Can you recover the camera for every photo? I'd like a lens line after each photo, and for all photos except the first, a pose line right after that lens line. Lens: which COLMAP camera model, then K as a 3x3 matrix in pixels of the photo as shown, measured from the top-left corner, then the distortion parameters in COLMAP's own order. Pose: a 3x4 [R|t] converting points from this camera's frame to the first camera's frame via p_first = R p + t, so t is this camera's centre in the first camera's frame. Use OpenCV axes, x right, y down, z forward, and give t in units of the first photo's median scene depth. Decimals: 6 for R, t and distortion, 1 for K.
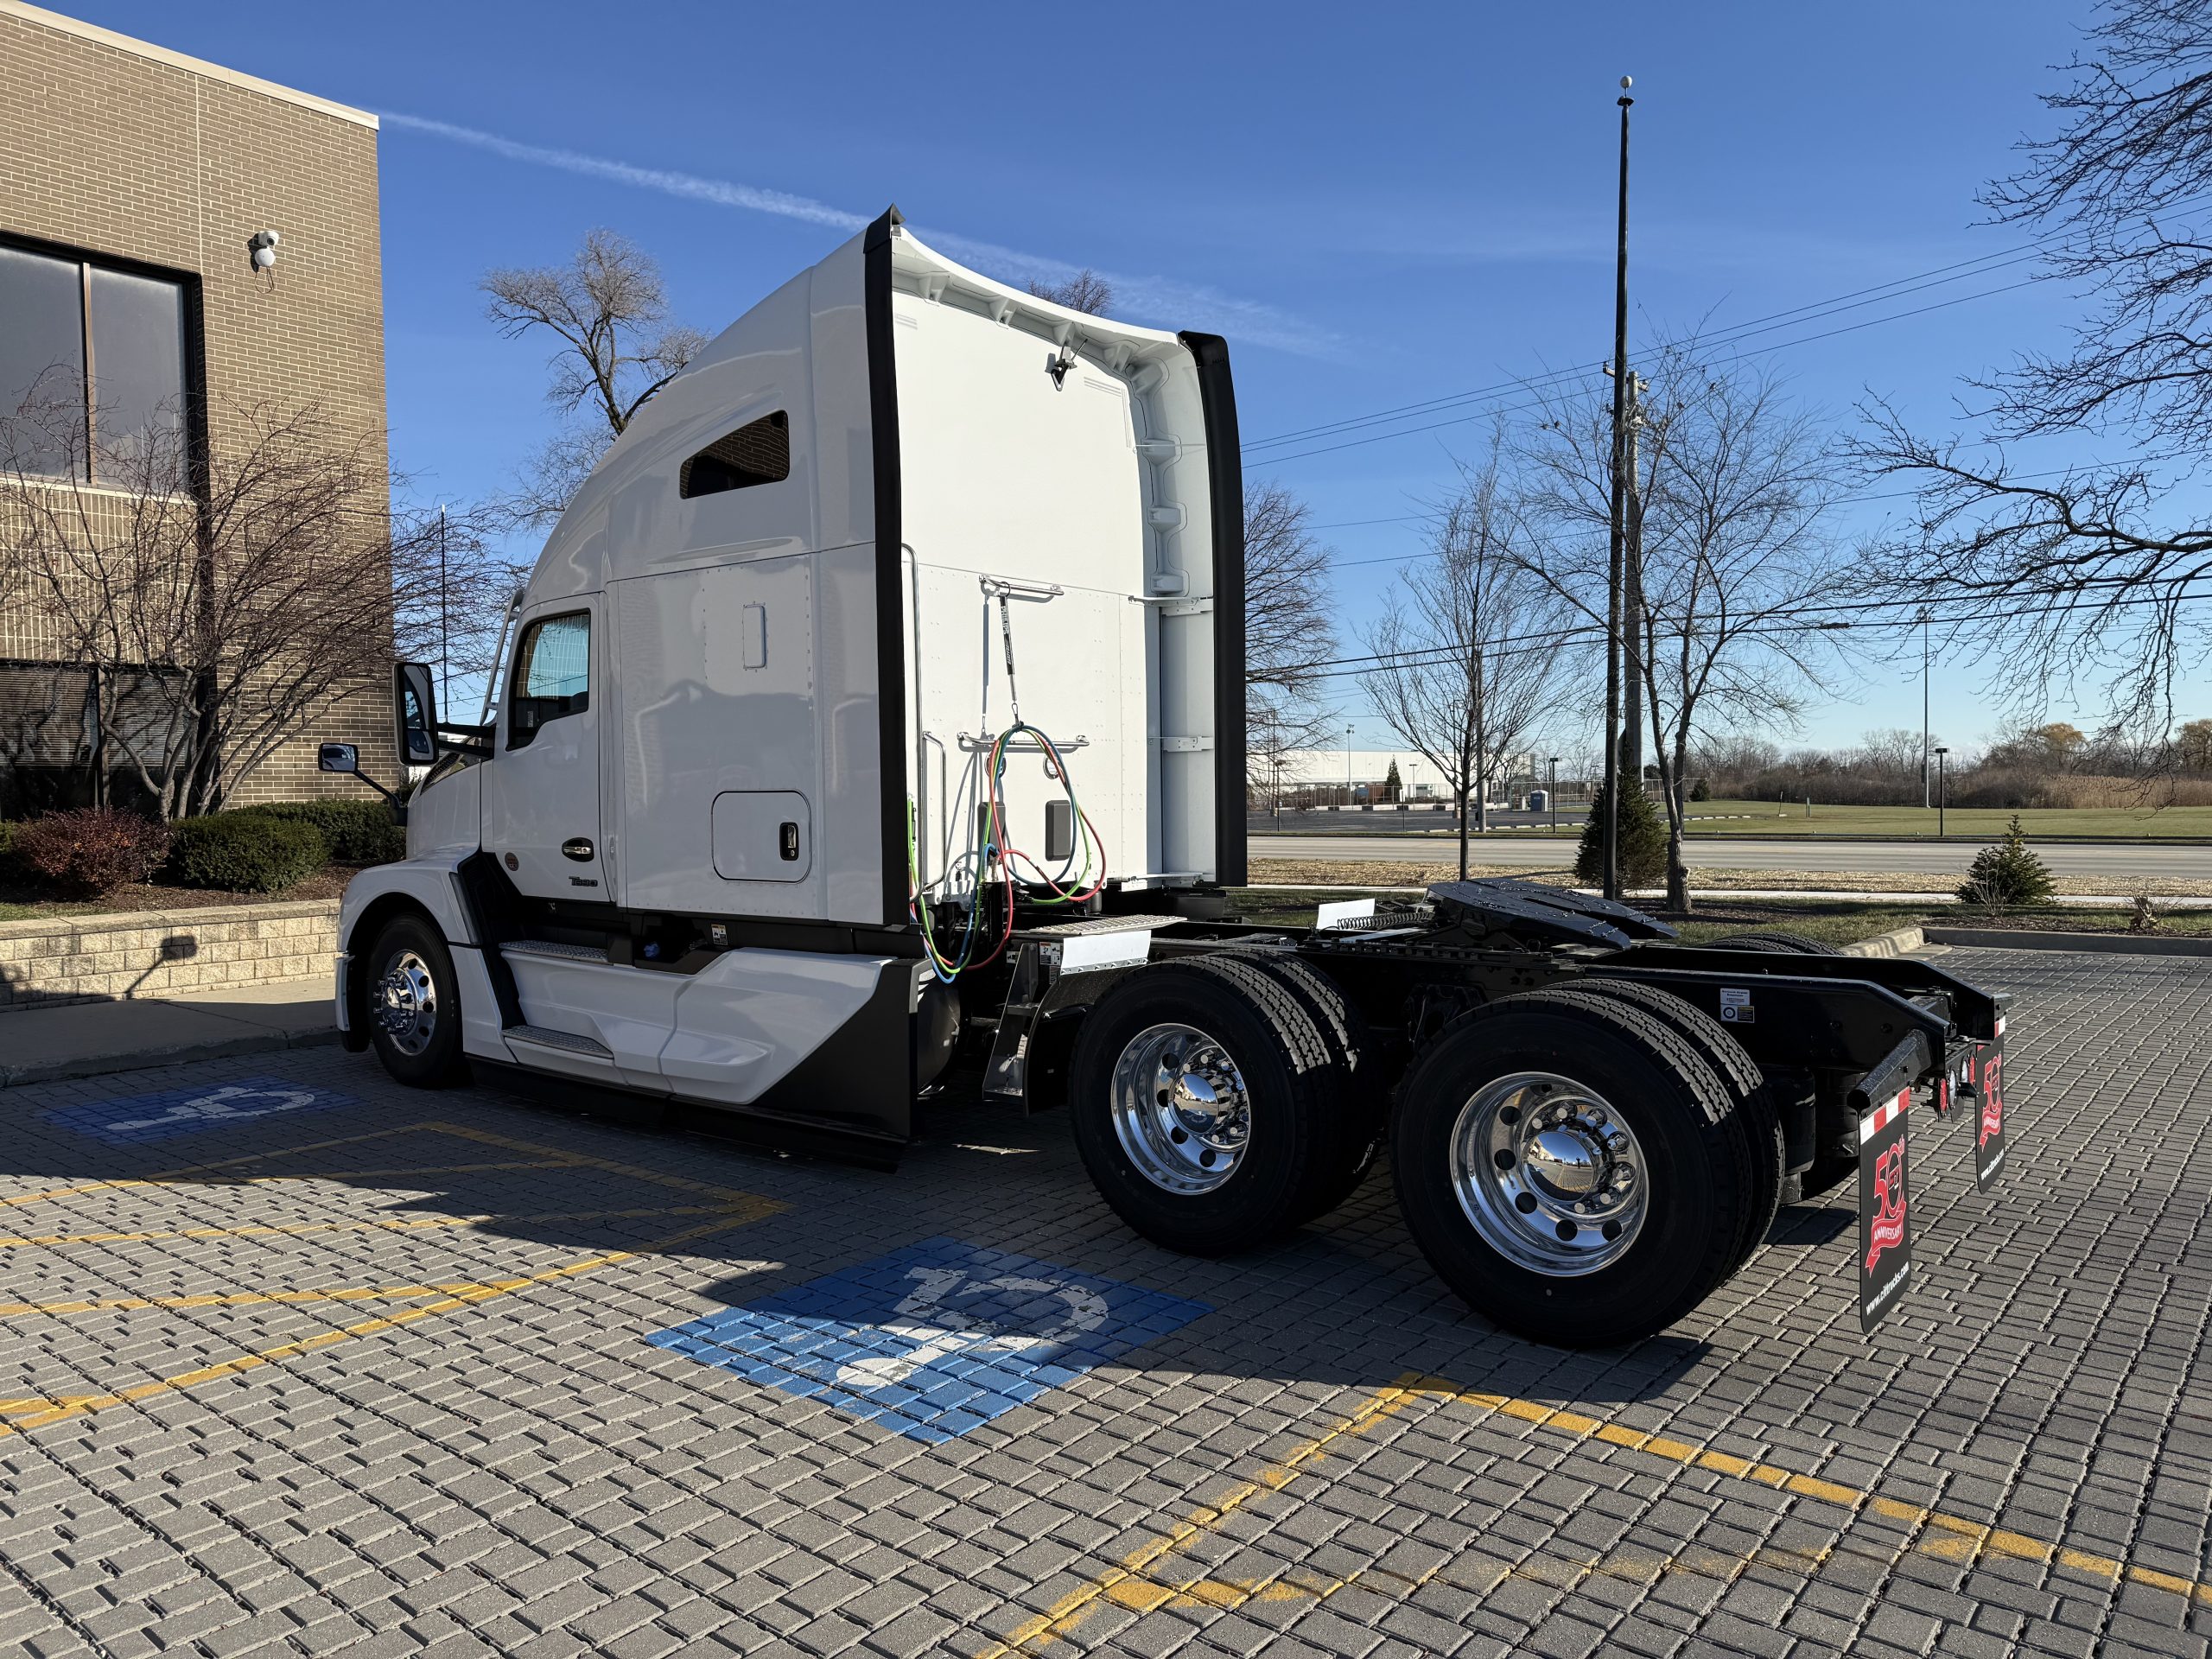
lens RADIAL K [[1512.0, 0, 1040.1], [0, 1512.0, 835.0], [0, 0, 1]] dist [0.056086, 0.000601]
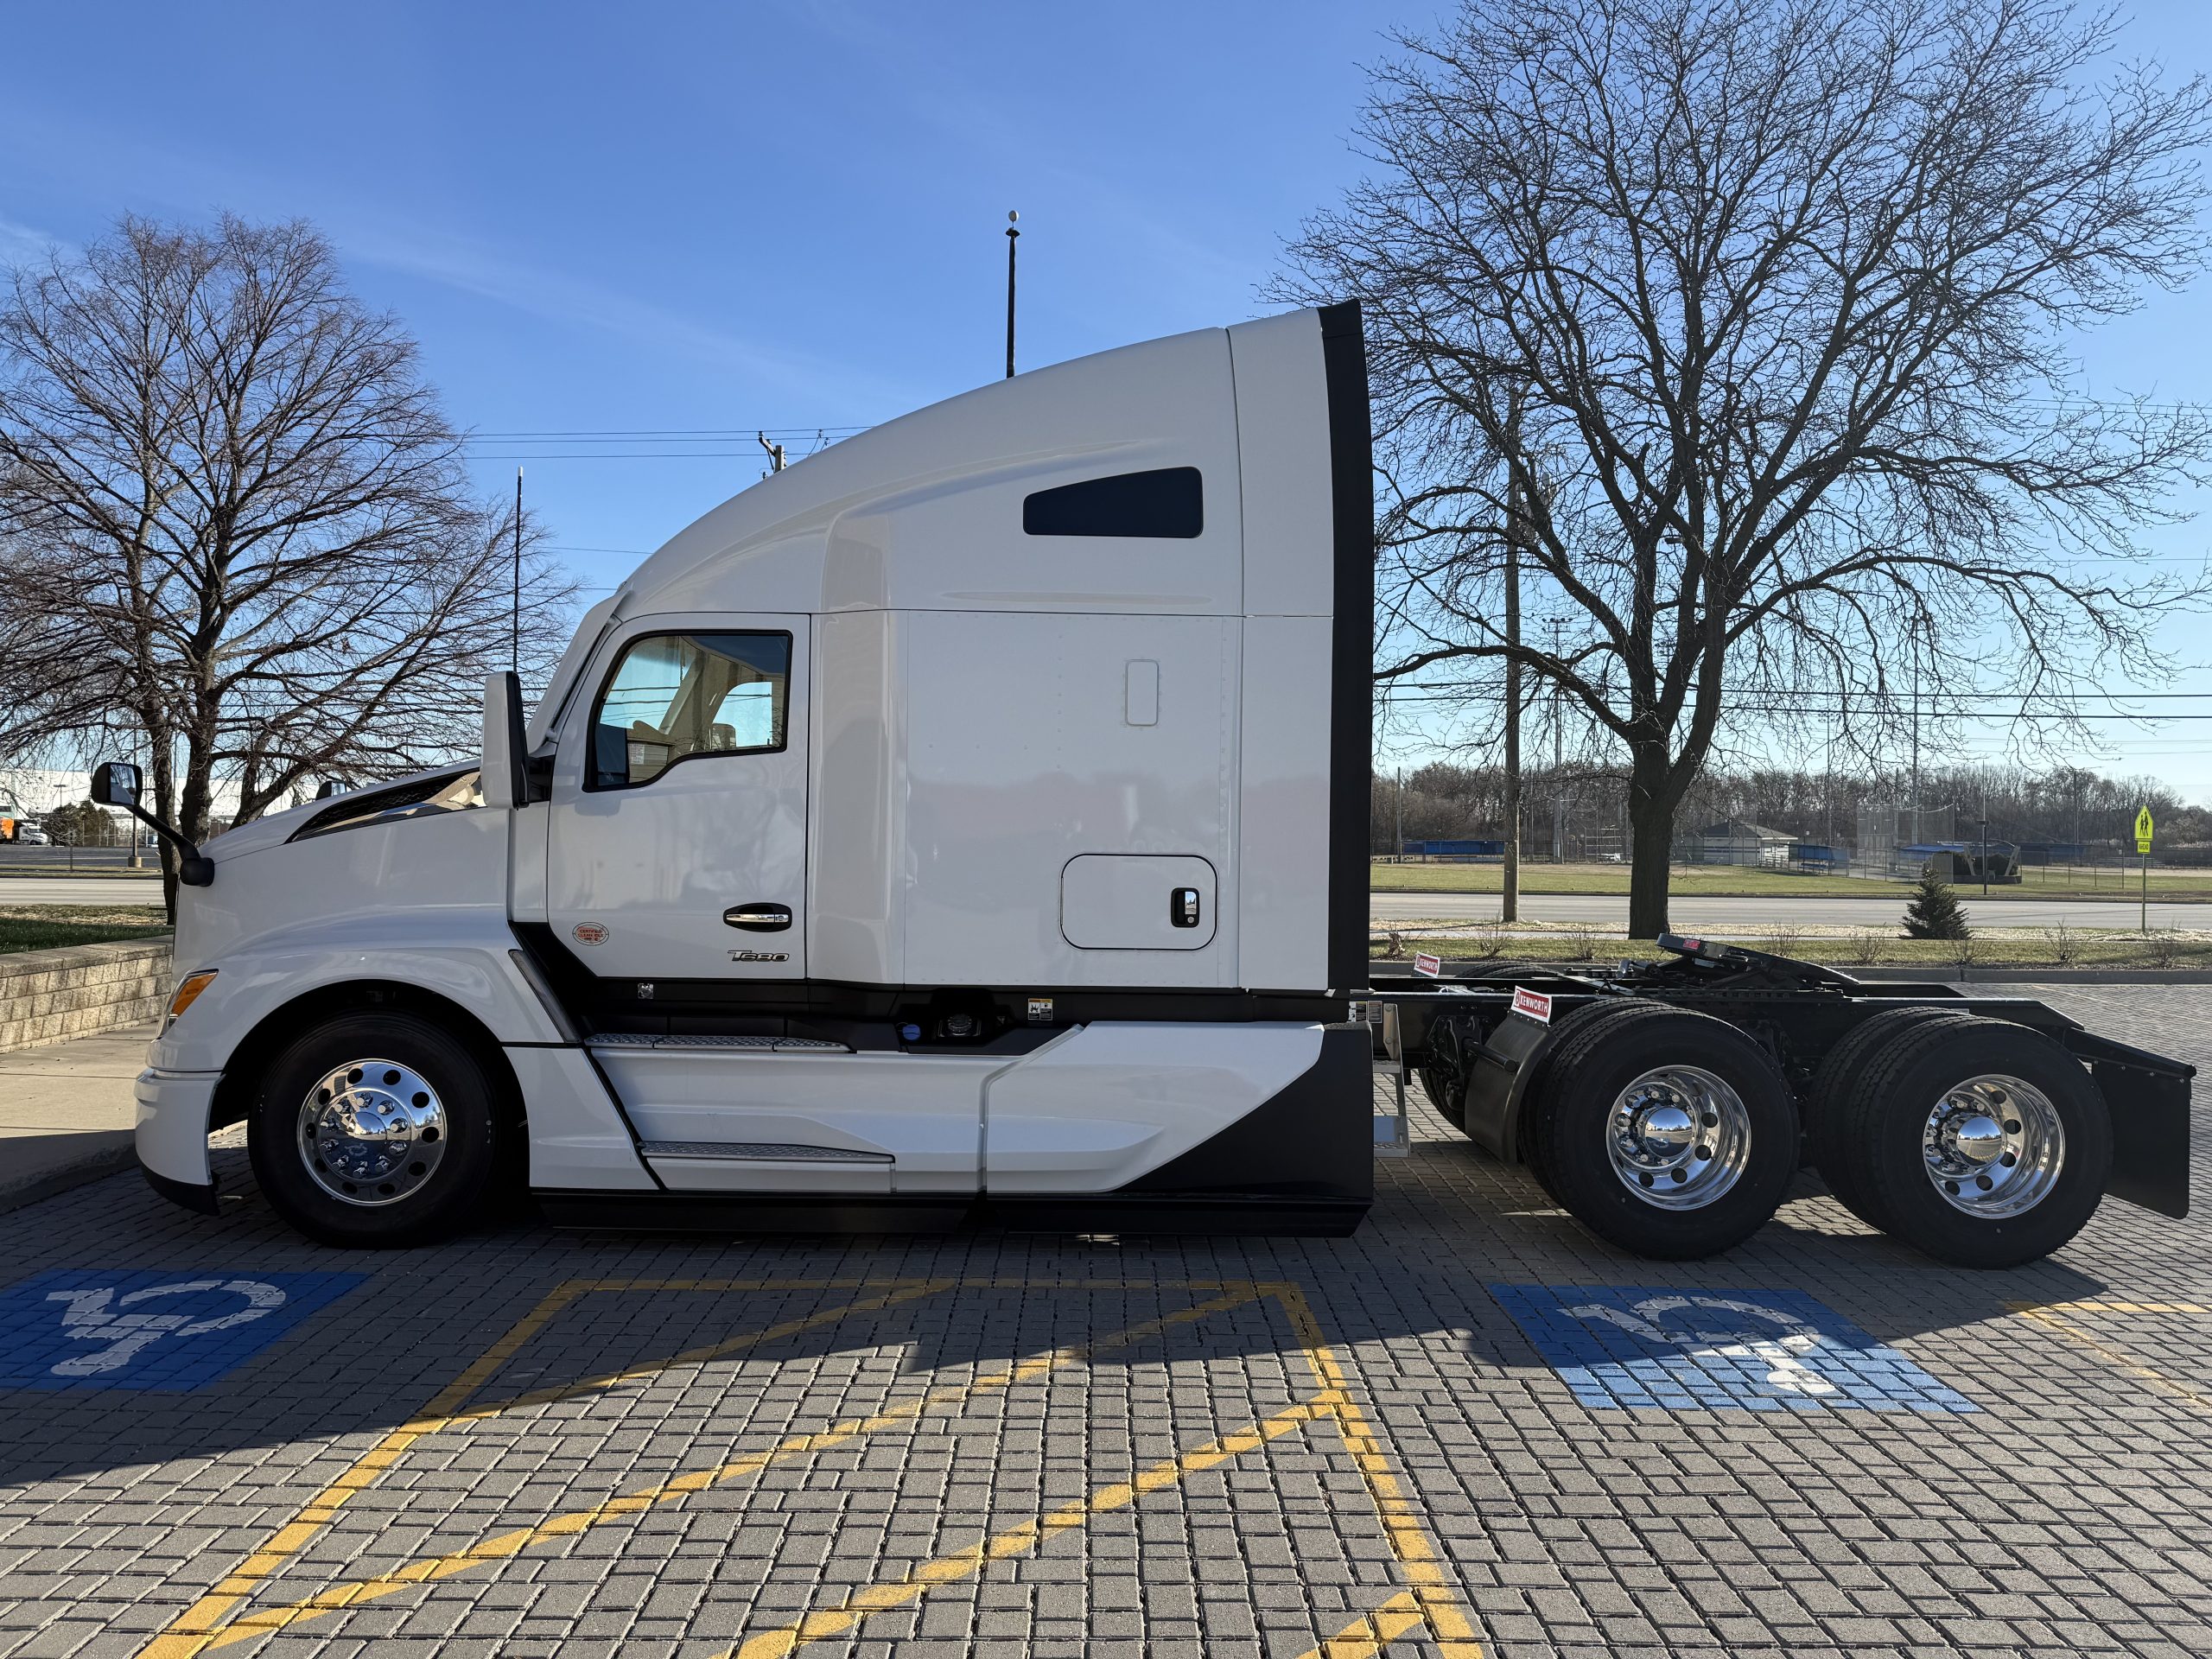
lens RADIAL K [[1512.0, 0, 1040.1], [0, 1512.0, 835.0], [0, 0, 1]] dist [0.056086, 0.000601]
pose [[0.767394, 0.029620, 0.640491, -0.778974], [-0.002366, 0.999056, -0.043368, -0.000027], [-0.641171, 0.031765, 0.766740, 0.291263]]
